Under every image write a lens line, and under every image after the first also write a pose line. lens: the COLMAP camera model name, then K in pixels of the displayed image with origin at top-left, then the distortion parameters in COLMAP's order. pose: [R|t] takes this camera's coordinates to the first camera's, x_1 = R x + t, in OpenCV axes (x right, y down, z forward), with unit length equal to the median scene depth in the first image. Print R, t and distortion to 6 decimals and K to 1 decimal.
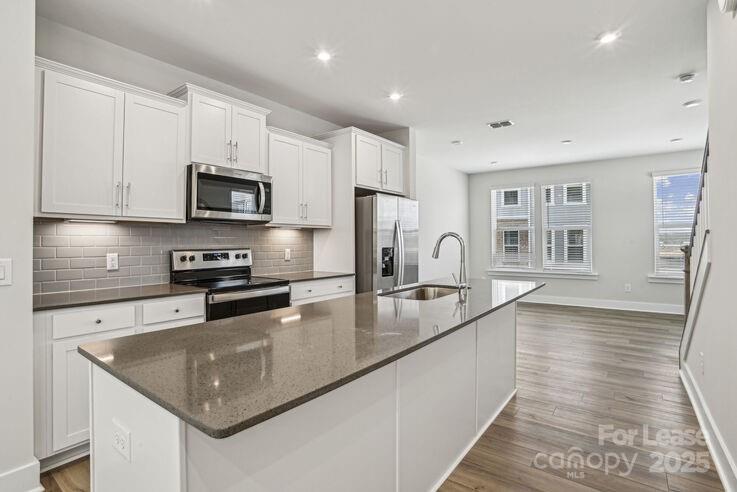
lens RADIAL K [[358.0, 0, 366.6], [0, 358.0, 245.1], [0, 0, 1]] dist [-0.031460, 0.000766]
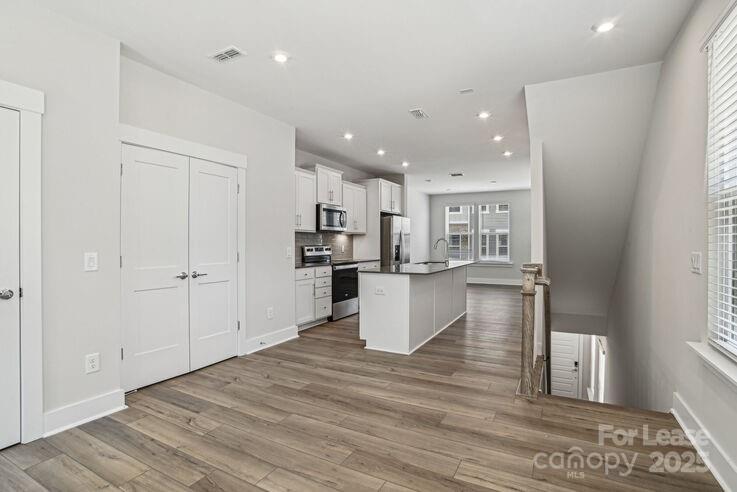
lens RADIAL K [[358.0, 0, 366.6], [0, 358.0, 245.1], [0, 0, 1]] dist [-0.031460, 0.000766]
pose [[0.988350, -0.001538, 0.152187, -0.364828], [0.002736, 0.999967, -0.007666, 0.019959], [-0.152170, 0.007993, 0.988322, -0.739835]]
